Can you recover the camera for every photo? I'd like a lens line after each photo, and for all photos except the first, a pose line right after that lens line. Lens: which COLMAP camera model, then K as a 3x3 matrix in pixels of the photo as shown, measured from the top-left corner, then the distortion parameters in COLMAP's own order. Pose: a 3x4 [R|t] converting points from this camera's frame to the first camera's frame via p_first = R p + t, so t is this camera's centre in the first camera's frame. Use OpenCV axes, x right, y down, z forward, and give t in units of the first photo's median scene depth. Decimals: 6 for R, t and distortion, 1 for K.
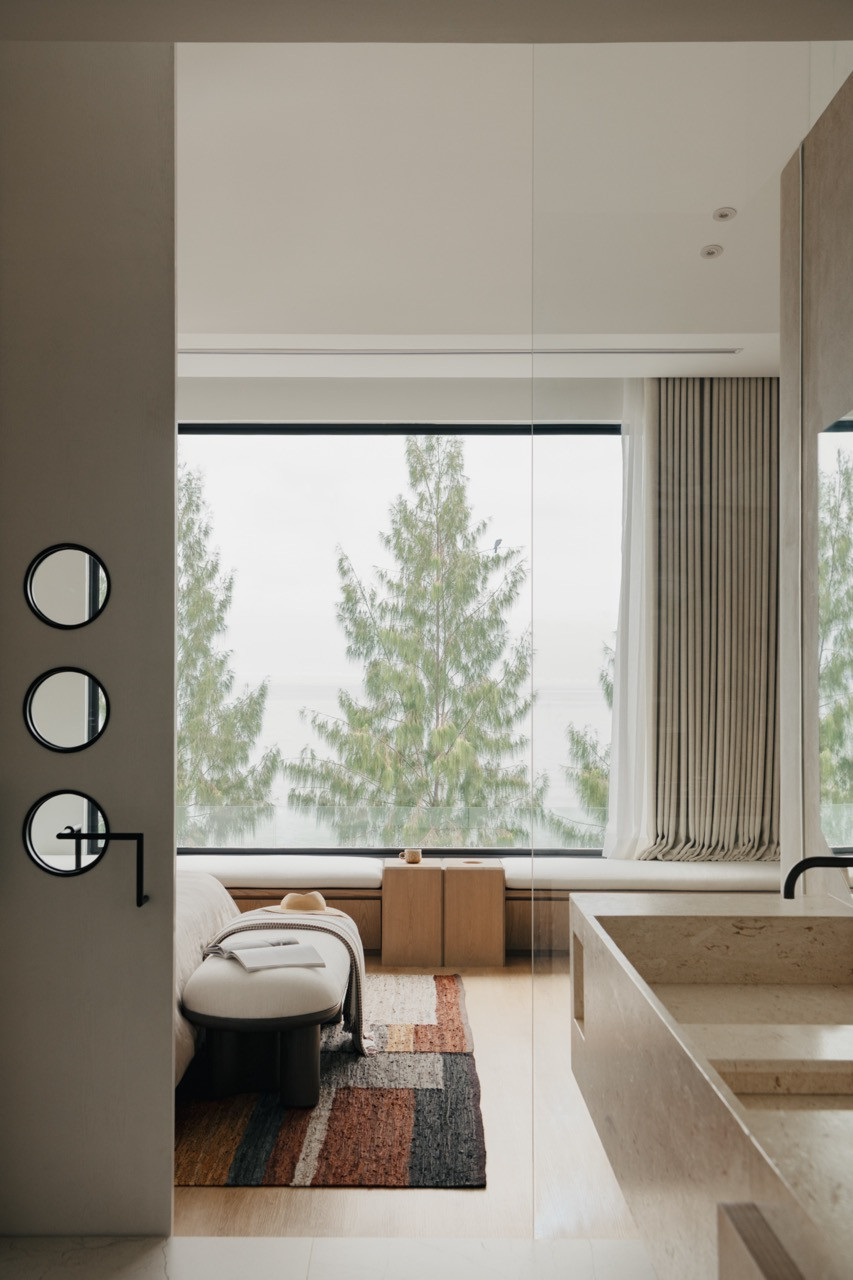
lens RADIAL K [[1555.7, 0, 426.5], [0, 1555.7, 640.0], [0, 0, 1]] dist [0.004261, 0.007412]
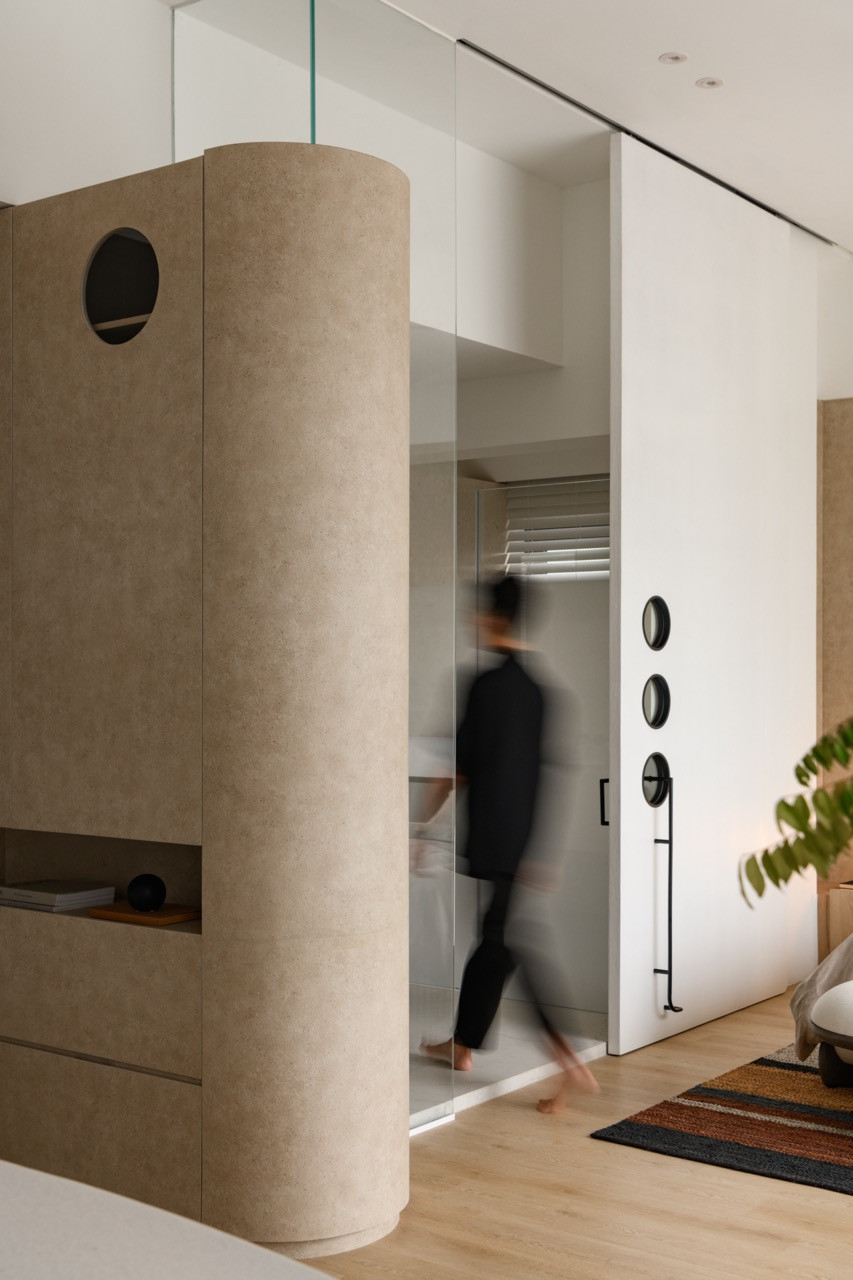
lens RADIAL K [[1555.7, 0, 426.5], [0, 1555.7, 640.0], [0, 0, 1]] dist [0.004261, 0.007412]
pose [[-0.601623, -0.006614, -0.798753, 0.999383], [0.000387, 0.999963, -0.008572, -0.000706], [0.798780, -0.005467, -0.601598, 1.559281]]
